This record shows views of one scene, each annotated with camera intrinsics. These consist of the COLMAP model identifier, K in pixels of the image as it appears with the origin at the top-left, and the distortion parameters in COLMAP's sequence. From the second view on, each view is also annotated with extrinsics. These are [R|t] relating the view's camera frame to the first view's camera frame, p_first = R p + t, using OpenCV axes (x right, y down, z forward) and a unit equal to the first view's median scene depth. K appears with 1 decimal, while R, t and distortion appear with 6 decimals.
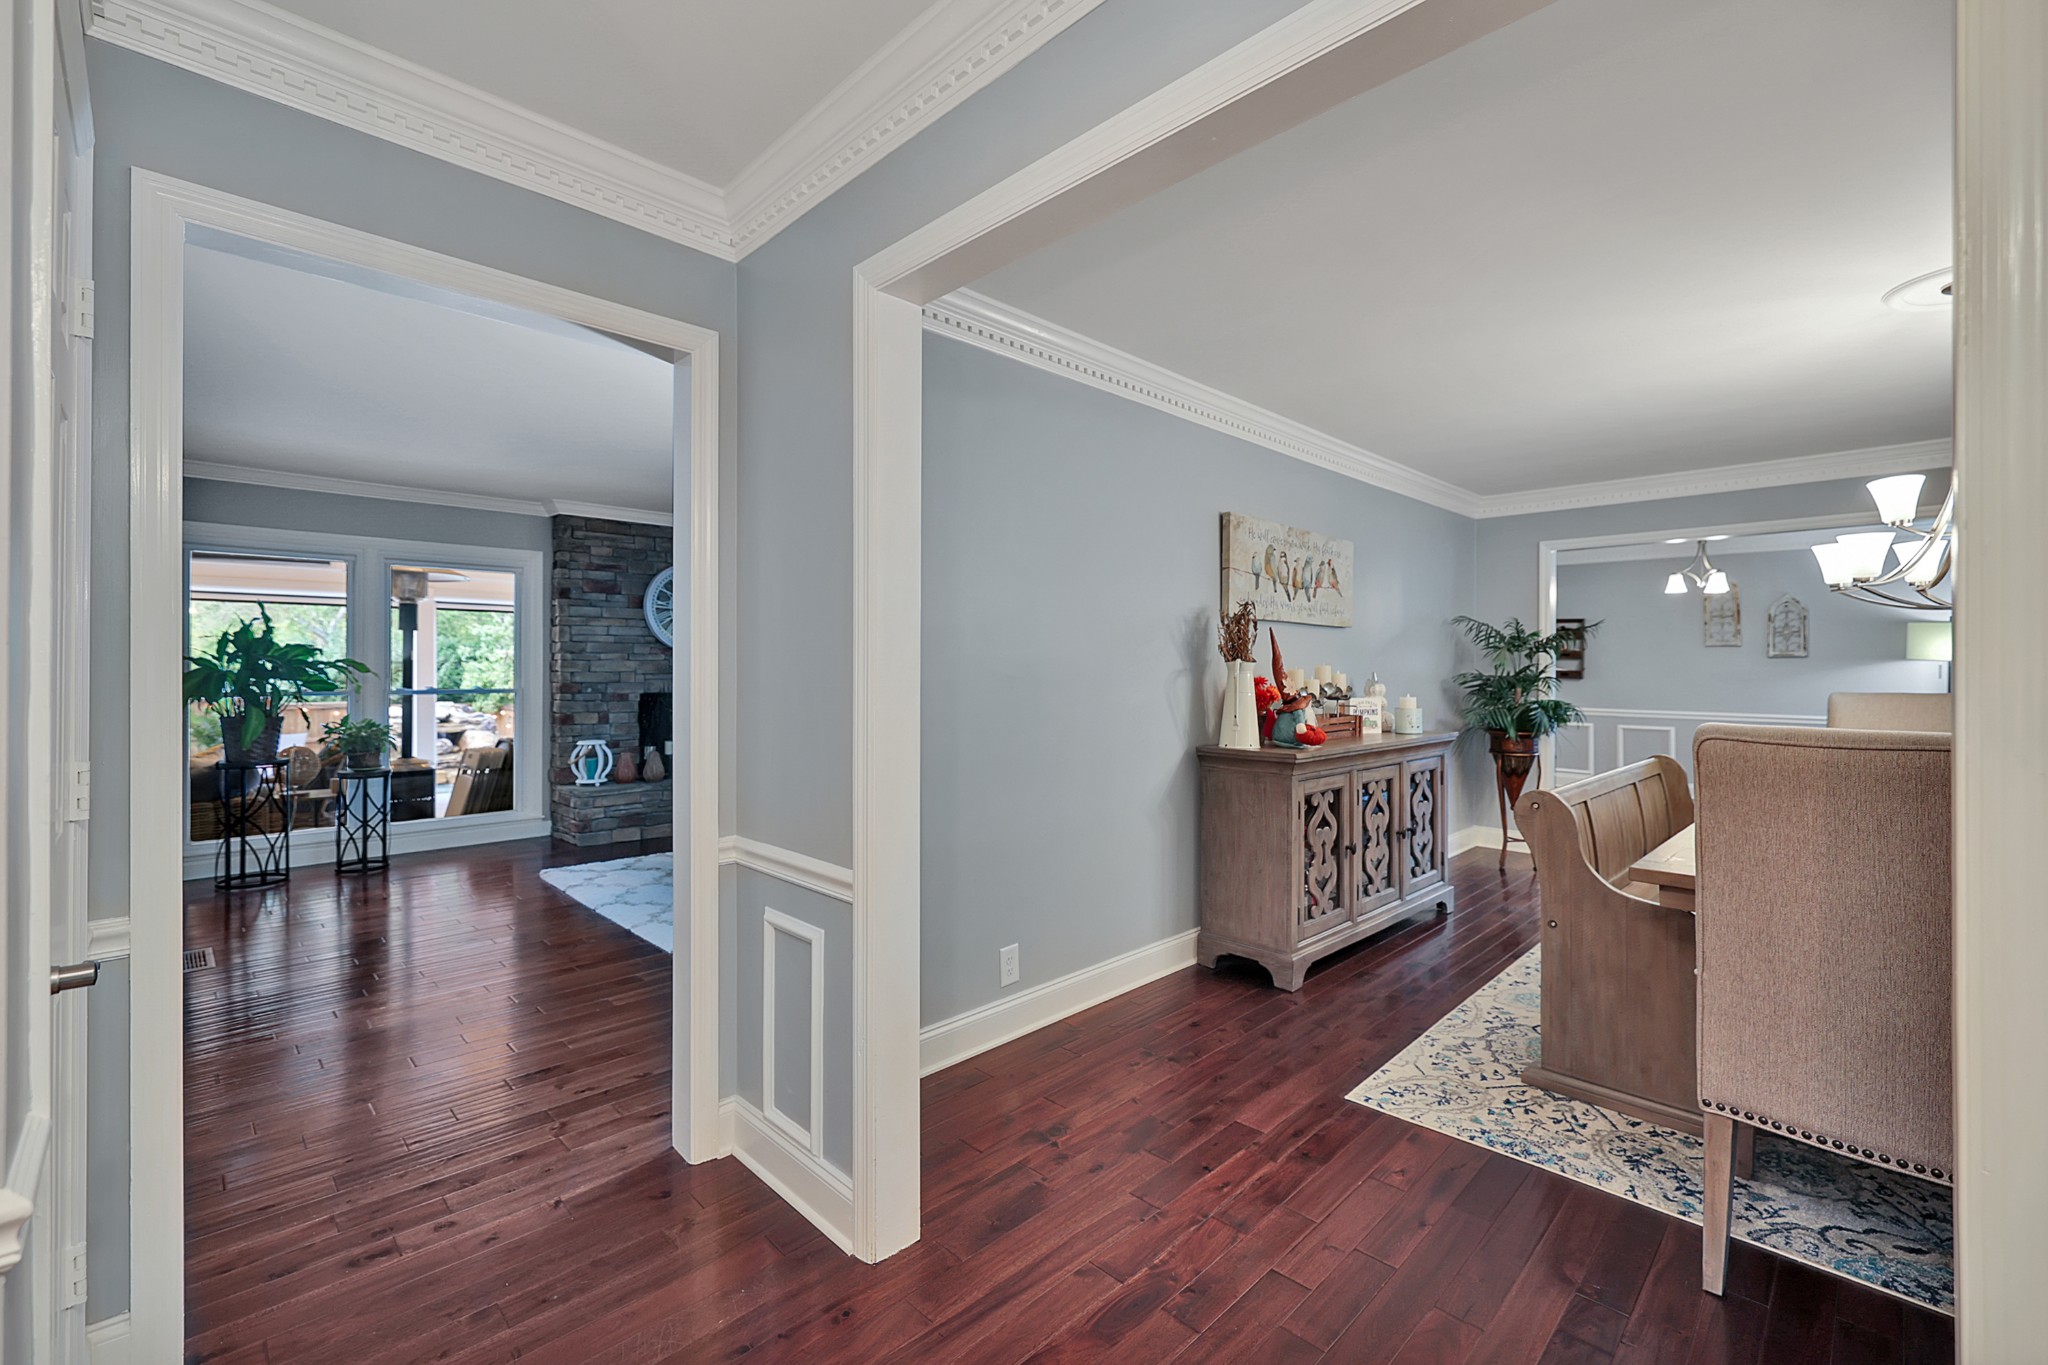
lens RADIAL K [[883.7, 0, 1031.9], [0, 883.7, 666.5], [0, 0, 1]] dist [0.003983, -0.000030]
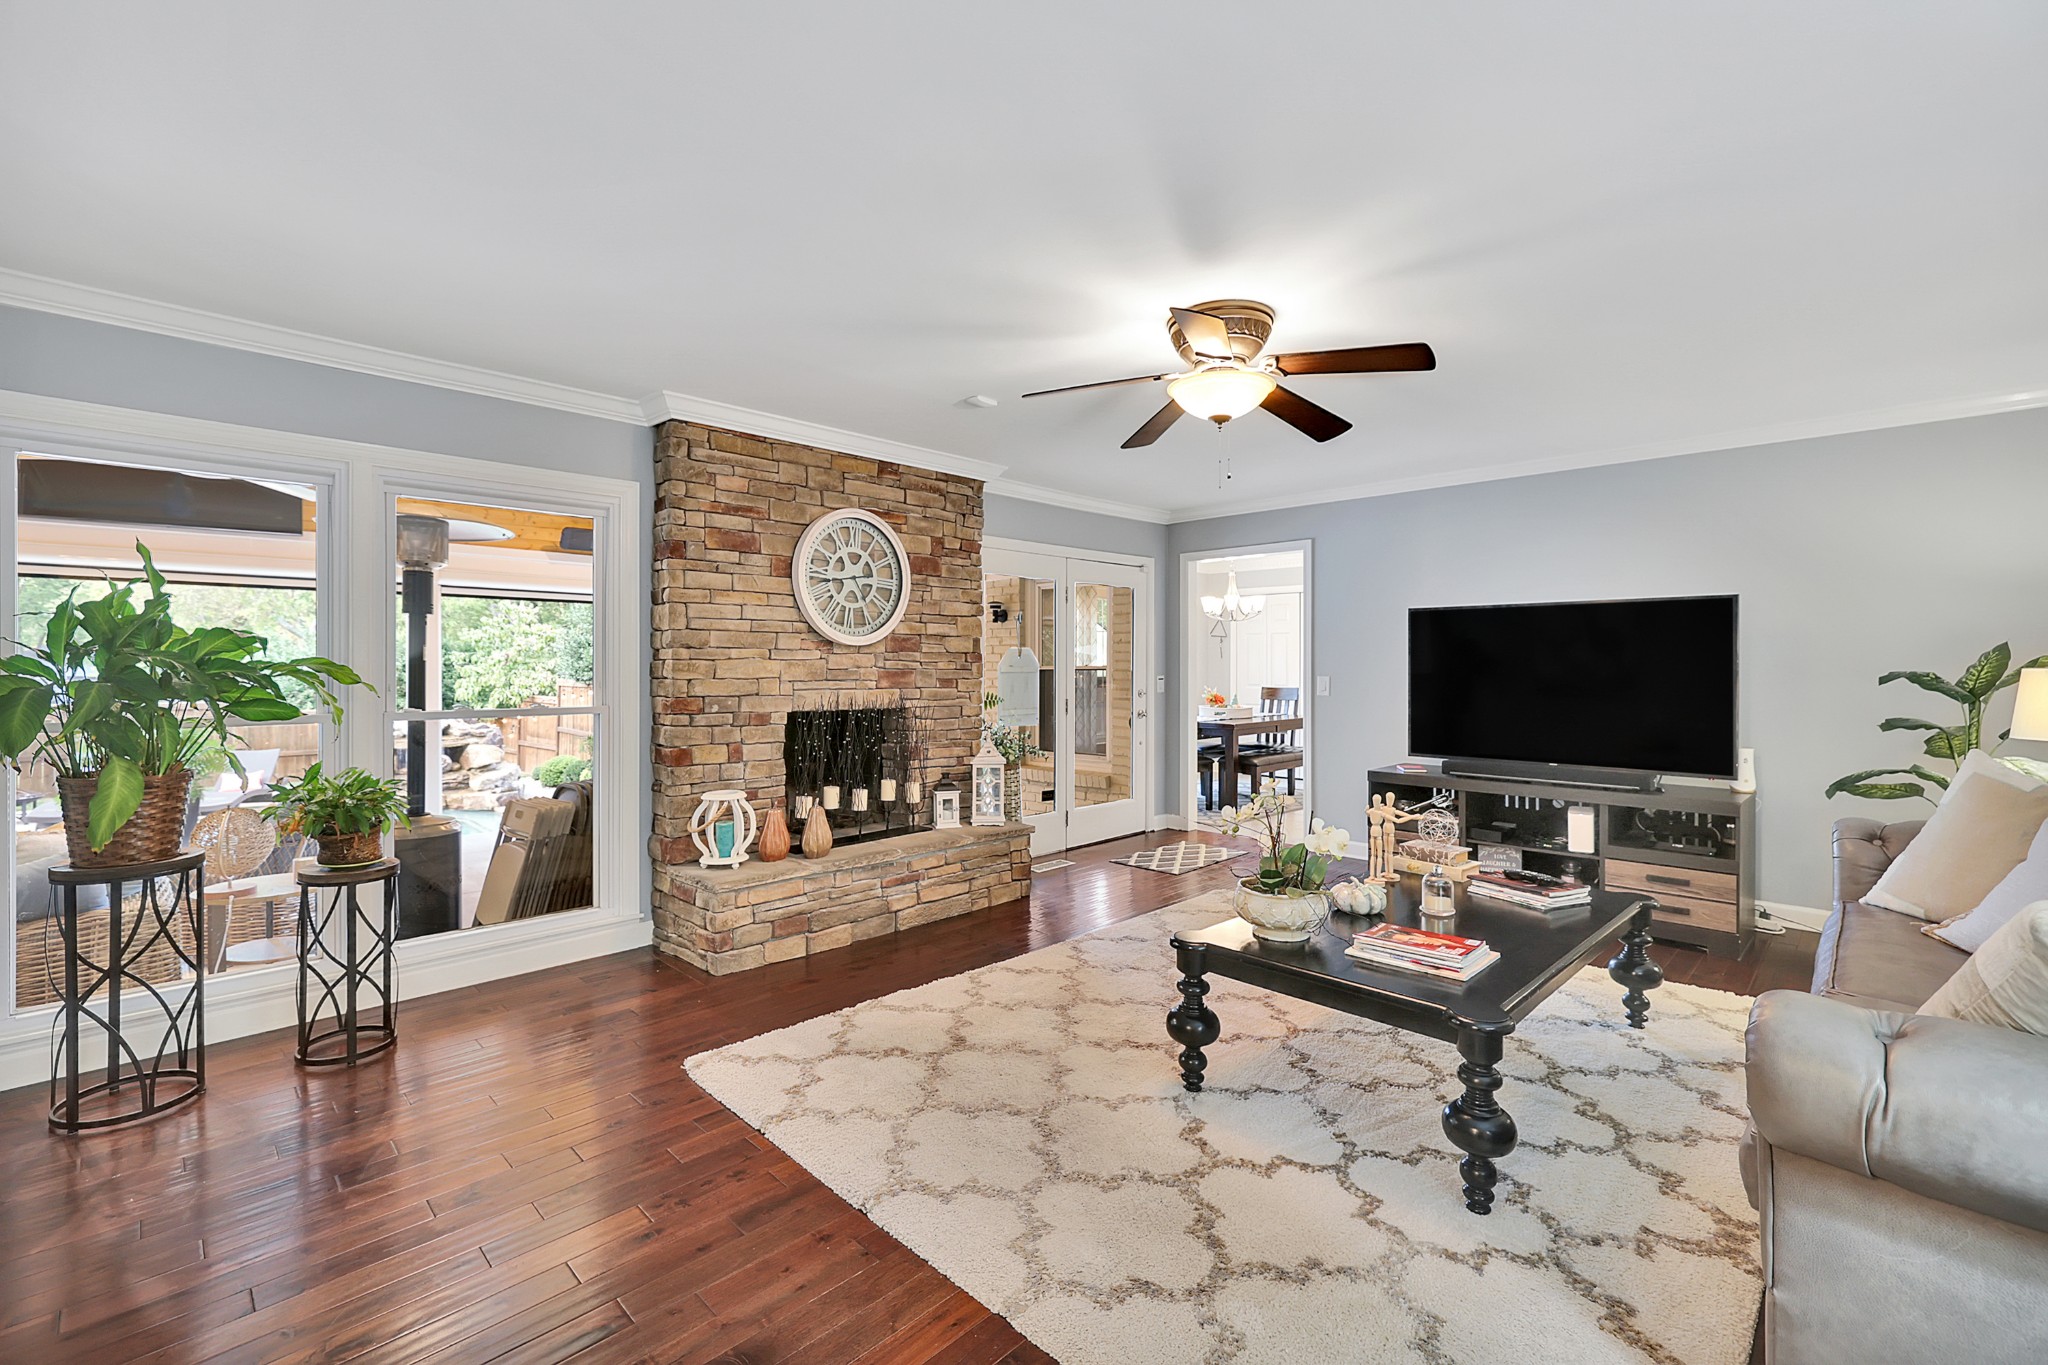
lens RADIAL K [[883.7, 0, 1014.9], [0, 883.7, 667.7], [0, 0, 1]] dist [0.003983, -0.000030]
pose [[0.999997, -0.002554, 0.000136, -0.301143], [0.002554, 0.999996, 0.001116, -0.001710], [-0.000139, -0.001115, 0.999999, 0.398134]]
